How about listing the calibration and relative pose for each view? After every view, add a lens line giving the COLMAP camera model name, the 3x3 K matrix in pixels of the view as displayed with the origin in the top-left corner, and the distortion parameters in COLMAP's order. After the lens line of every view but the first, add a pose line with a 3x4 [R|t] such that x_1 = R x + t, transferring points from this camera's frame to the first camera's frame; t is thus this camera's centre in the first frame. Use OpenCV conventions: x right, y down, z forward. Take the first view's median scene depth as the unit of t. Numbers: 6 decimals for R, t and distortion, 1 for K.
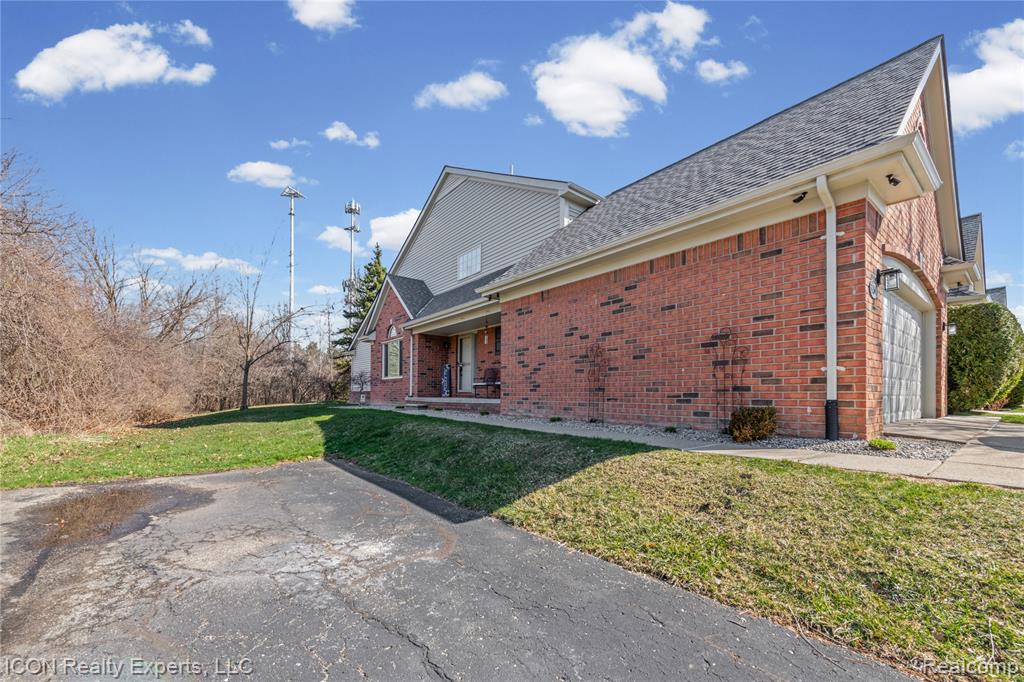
lens RADIAL K [[404.8, 0, 506.0], [0, 404.8, 394.1], [0, 0, 1]] dist [0.015010, -0.000996]
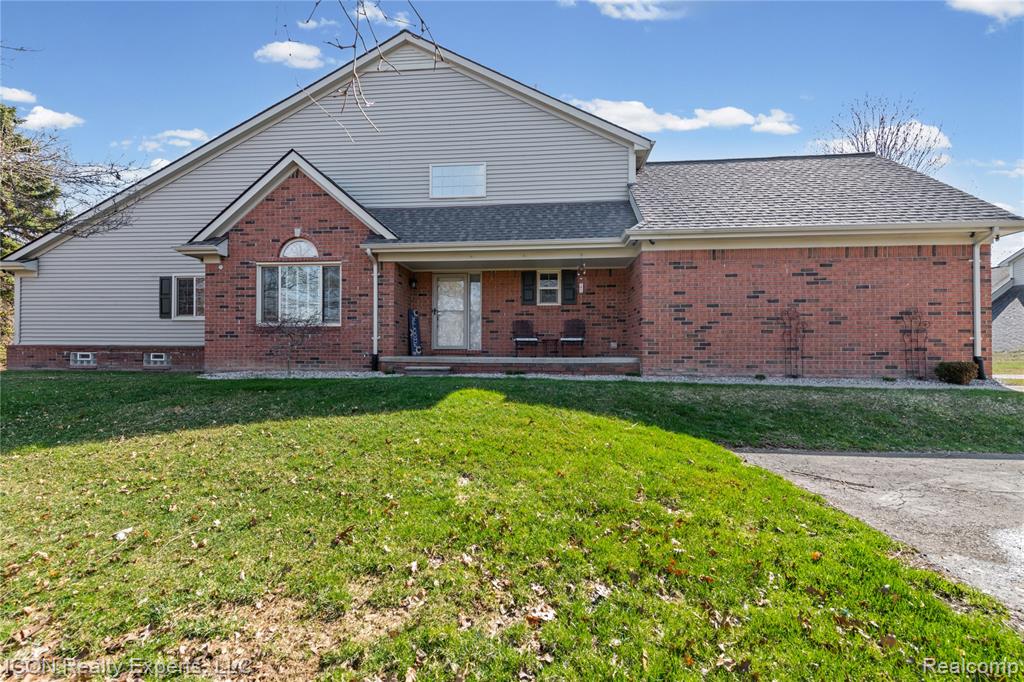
lens RADIAL K [[404.8, 0, 511.2], [0, 404.8, 346.7], [0, 0, 1]] dist [0.015010, -0.000996]
pose [[0.681727, -0.000326, 0.731607, -1.262540], [-0.000360, 1.000000, 0.000781, -0.019218], [-0.731607, -0.000796, 0.681726, 0.875612]]
